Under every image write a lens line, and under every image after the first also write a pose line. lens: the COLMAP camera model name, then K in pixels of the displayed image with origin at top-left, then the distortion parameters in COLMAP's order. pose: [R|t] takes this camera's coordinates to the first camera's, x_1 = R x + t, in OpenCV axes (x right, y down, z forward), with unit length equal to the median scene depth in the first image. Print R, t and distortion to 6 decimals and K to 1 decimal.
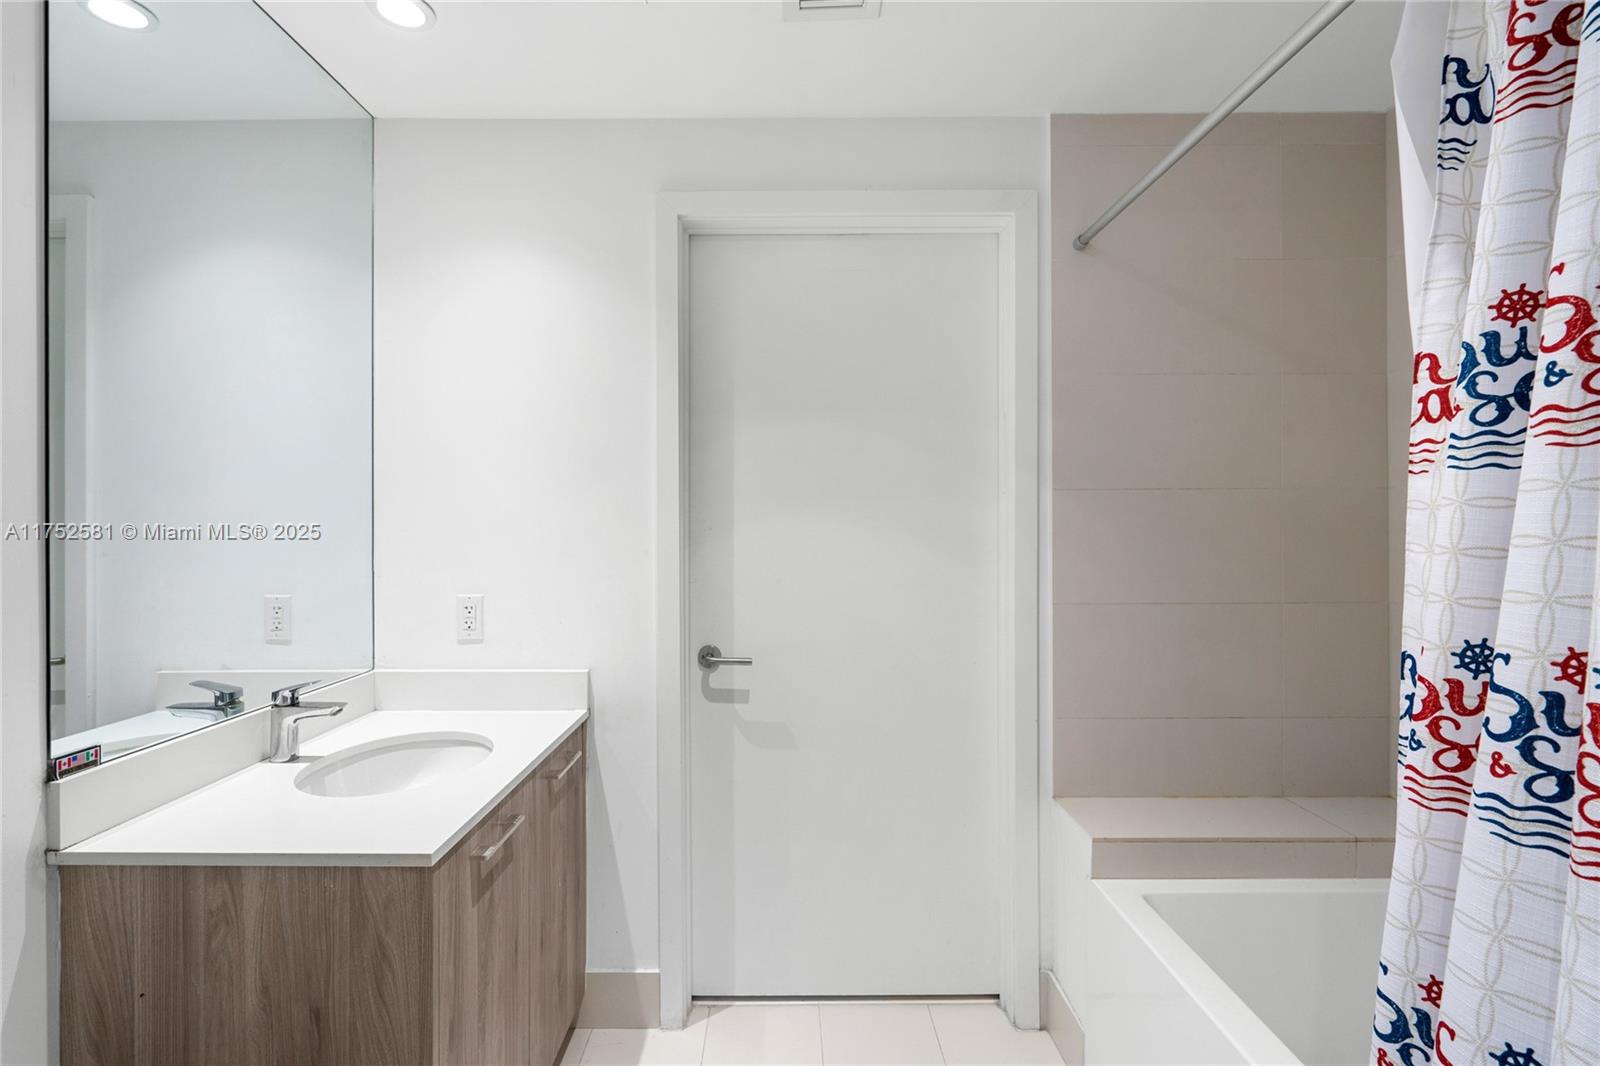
lens RADIAL K [[750.7, 0, 793.7], [0, 750.7, 527.6], [0, 0, 1]] dist [-0.003217, -0.000290]
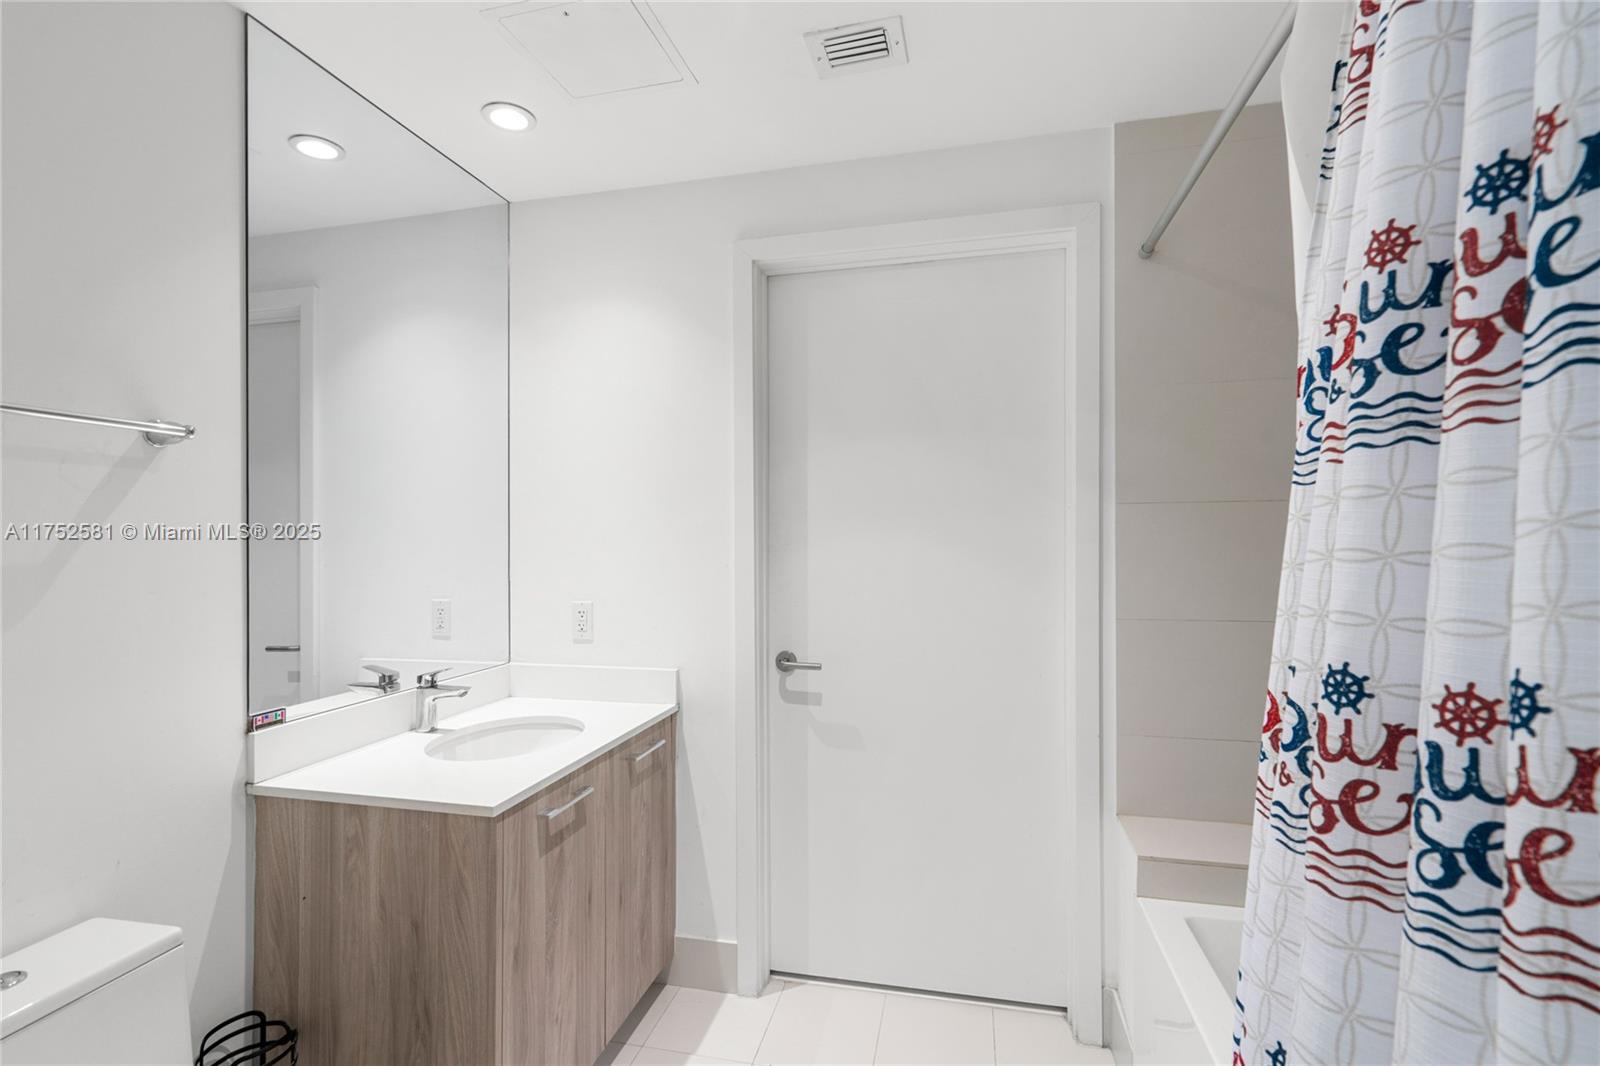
lens RADIAL K [[739.9, 0, 807.5], [0, 739.9, 542.4], [0, 0, 1]] dist [-0.002101, -0.000070]
pose [[0.974416, -0.002916, -0.224733, 0.216182], [0.002985, 0.999996, -0.000033, -0.000973], [0.224733, -0.000639, 0.974420, -0.054895]]
